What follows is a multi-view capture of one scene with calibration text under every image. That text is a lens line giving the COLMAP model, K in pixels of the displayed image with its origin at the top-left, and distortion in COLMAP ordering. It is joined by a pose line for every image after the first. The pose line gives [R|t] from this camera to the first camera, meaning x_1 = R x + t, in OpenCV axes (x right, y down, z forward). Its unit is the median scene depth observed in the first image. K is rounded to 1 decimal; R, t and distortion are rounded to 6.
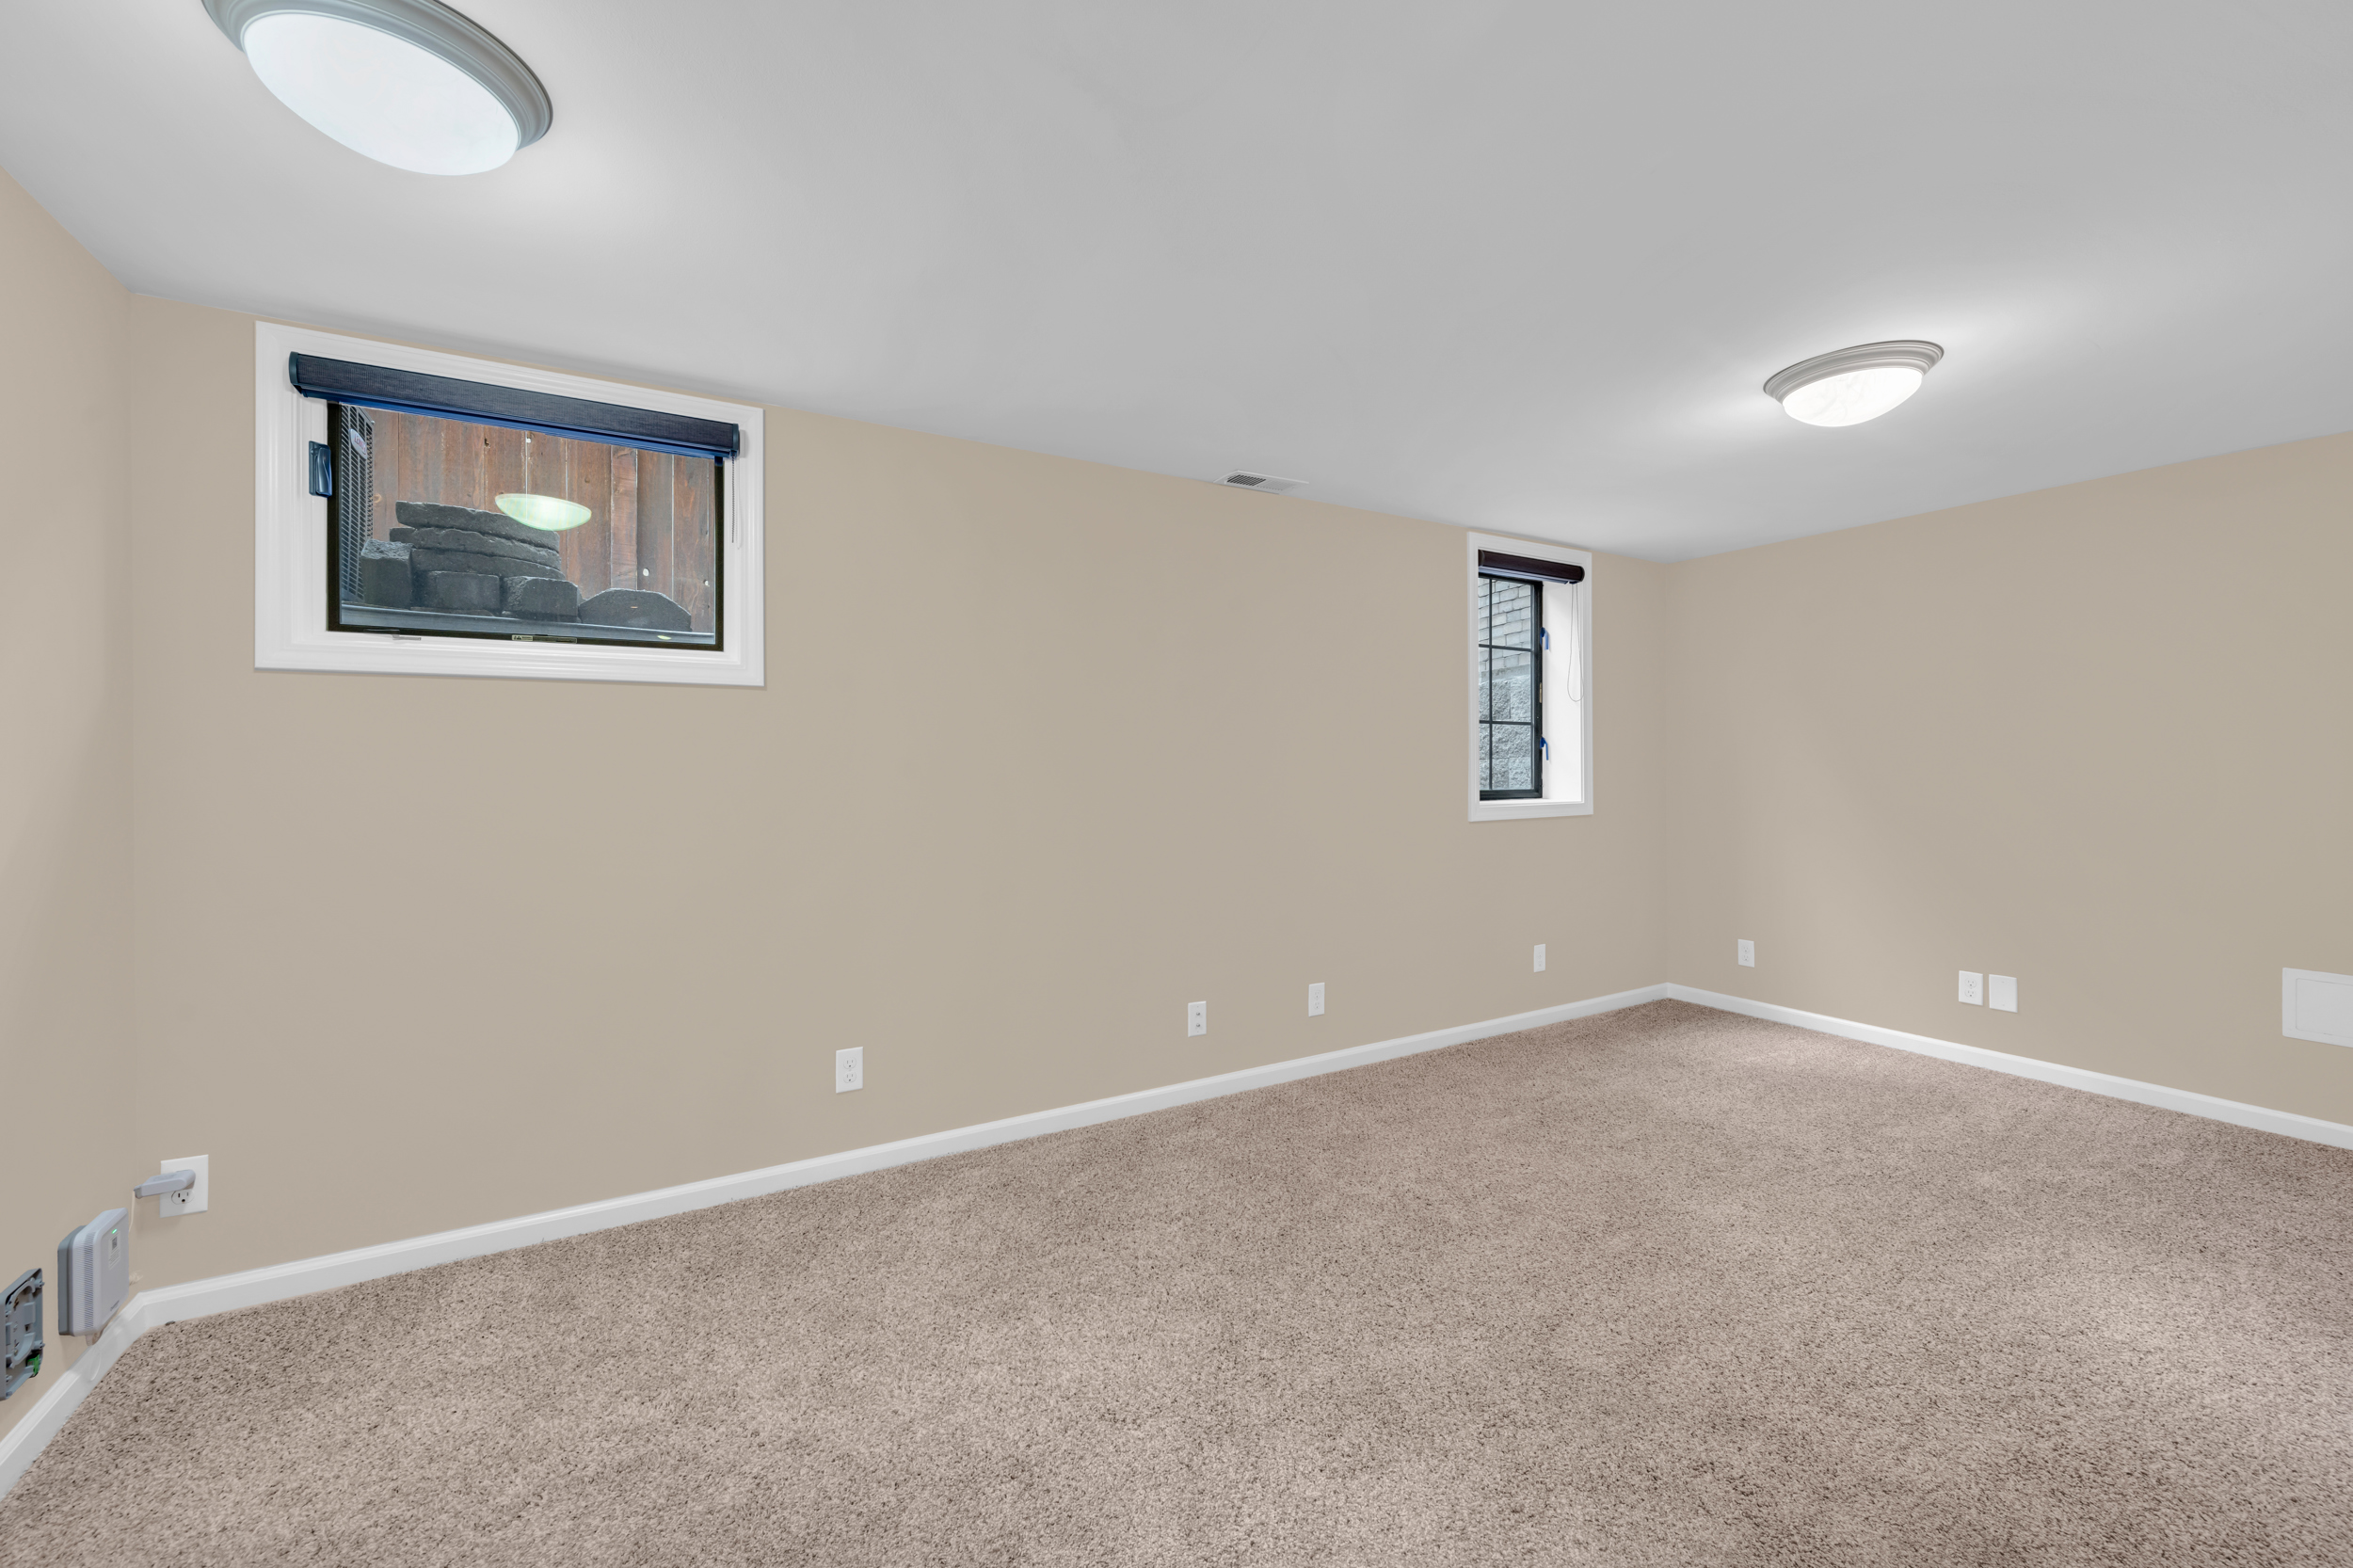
lens RADIAL K [[934.1, 0, 1181.8], [0, 934.1, 764.3], [0, 0, 1]] dist [-0.000515, -0.000014]
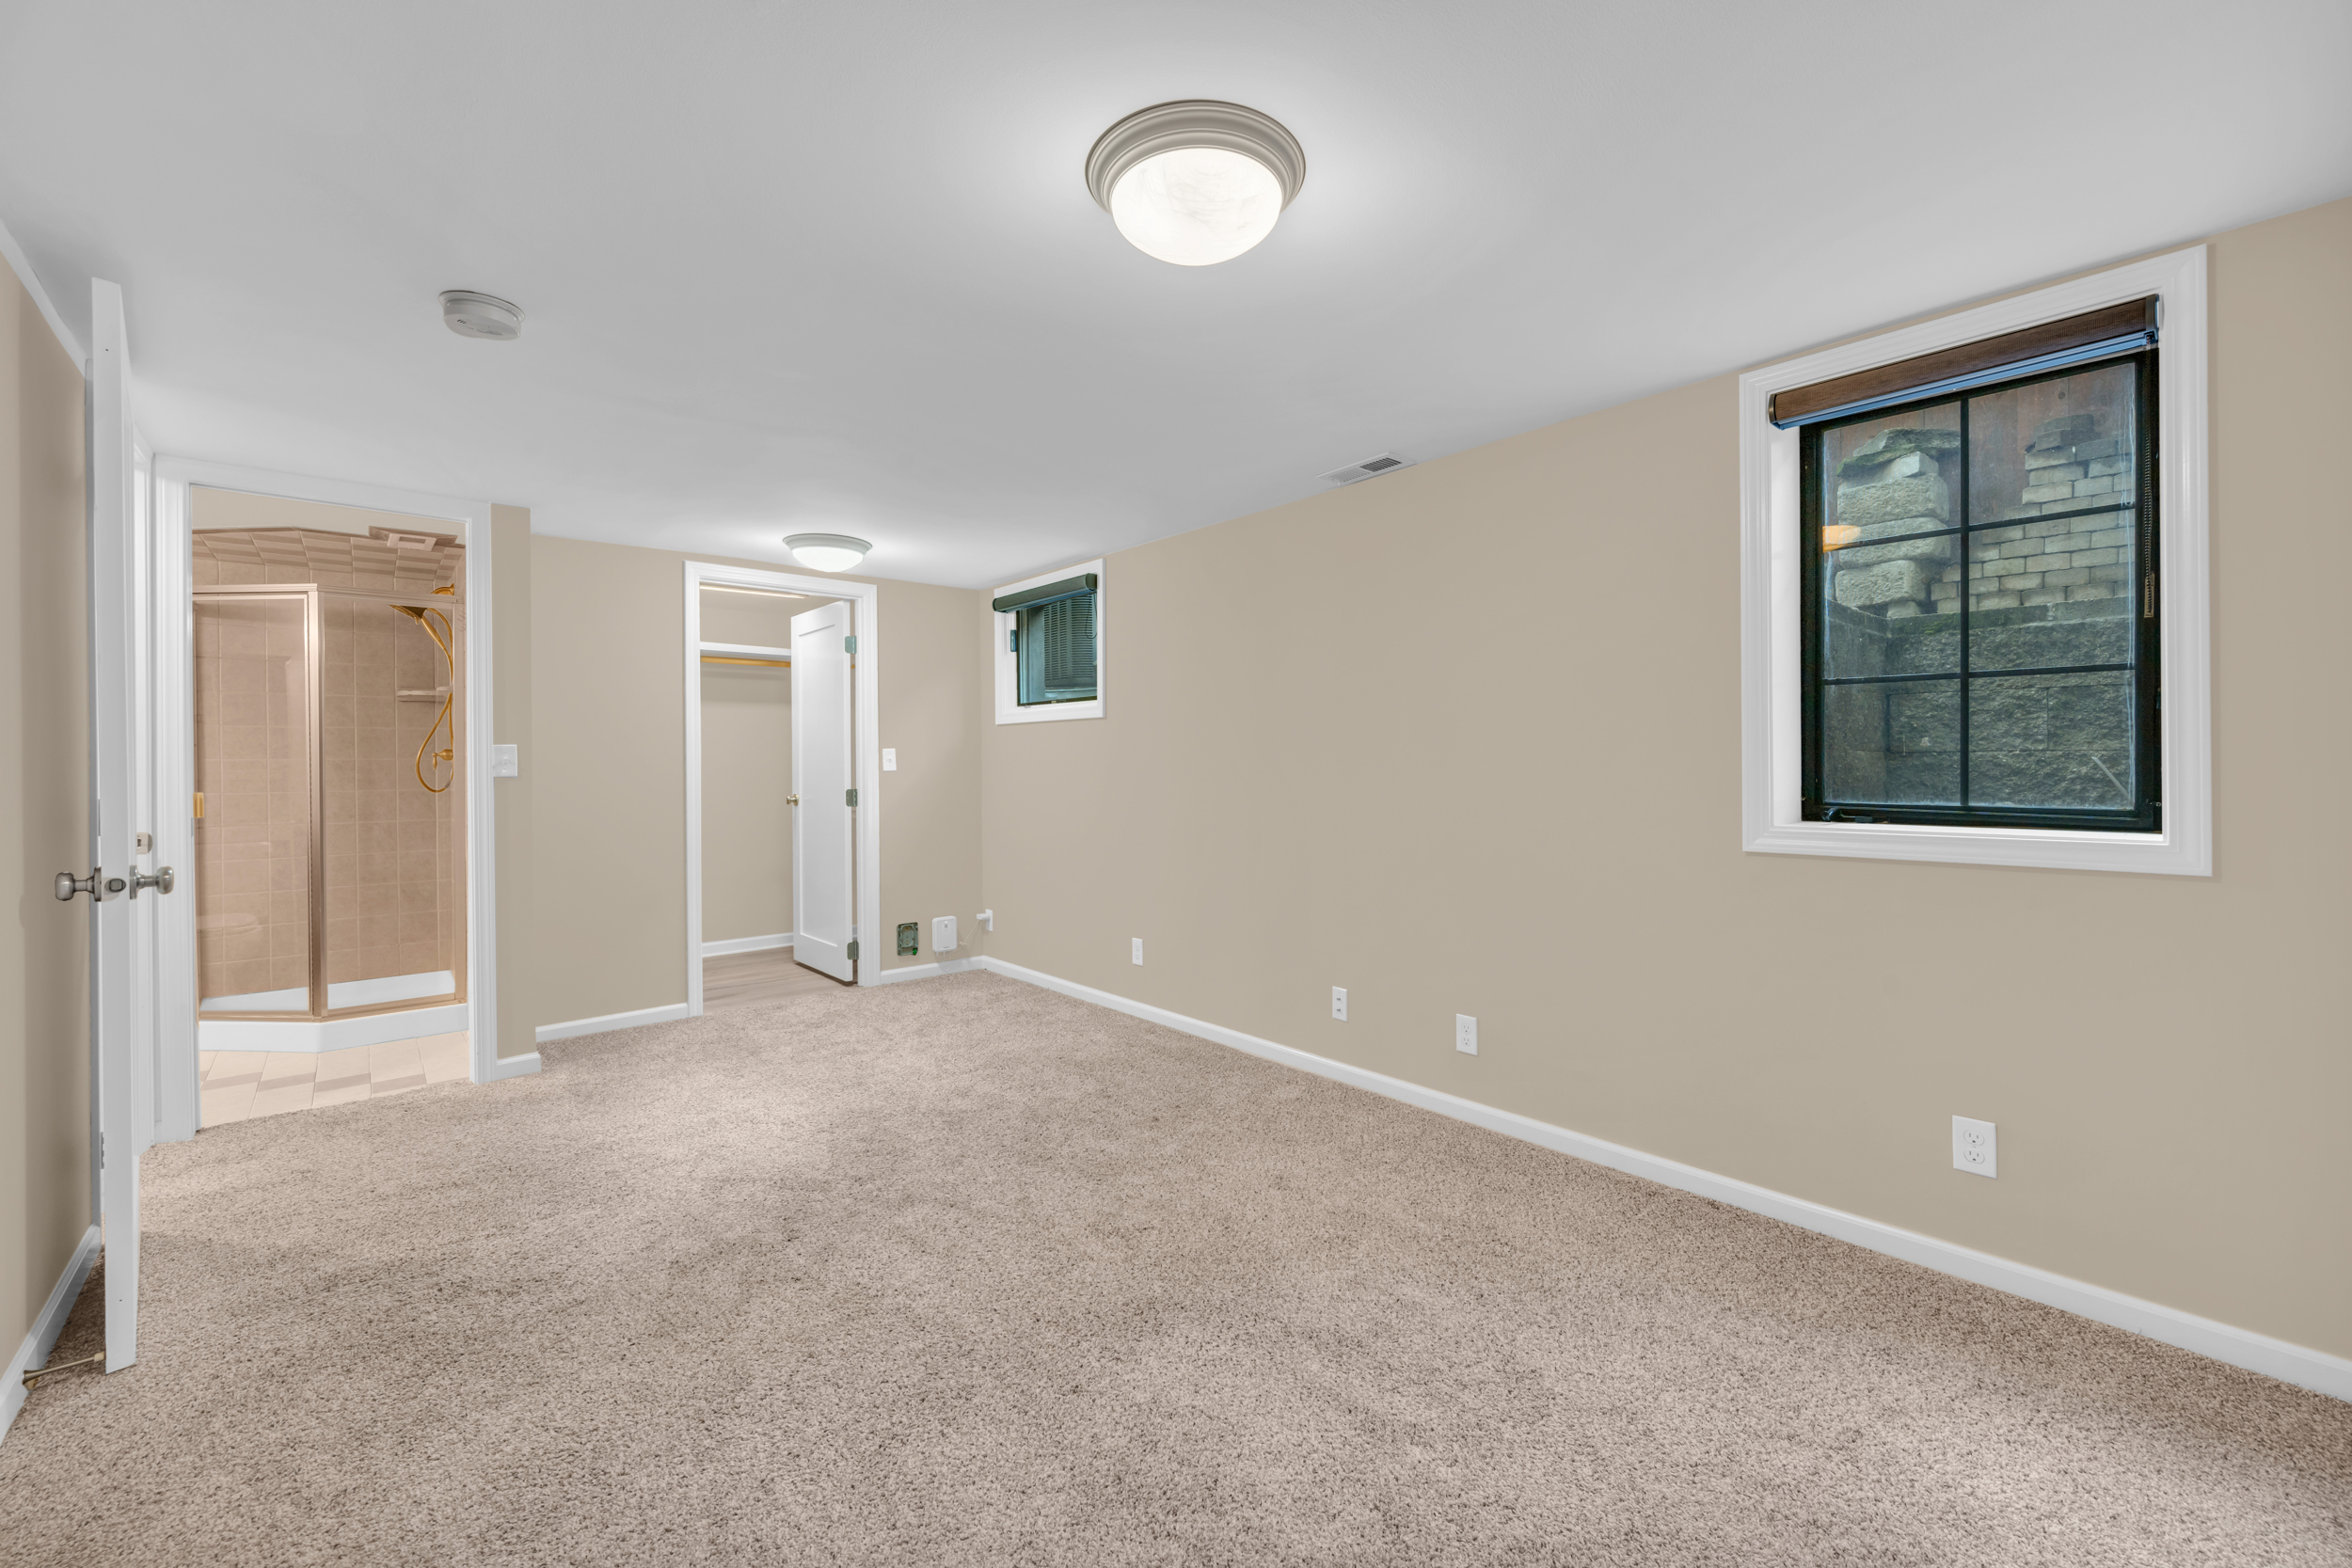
lens RADIAL K [[994.6, 0, 1173.9], [0, 994.6, 759.8], [0, 0, 1]] dist [-0.000055, -0.000033]
pose [[0.159492, 0.000244, -0.987199, 1.064839], [0.007013, 0.999974, 0.001380, -0.002191], [0.987174, -0.007144, 0.159486, 0.632794]]
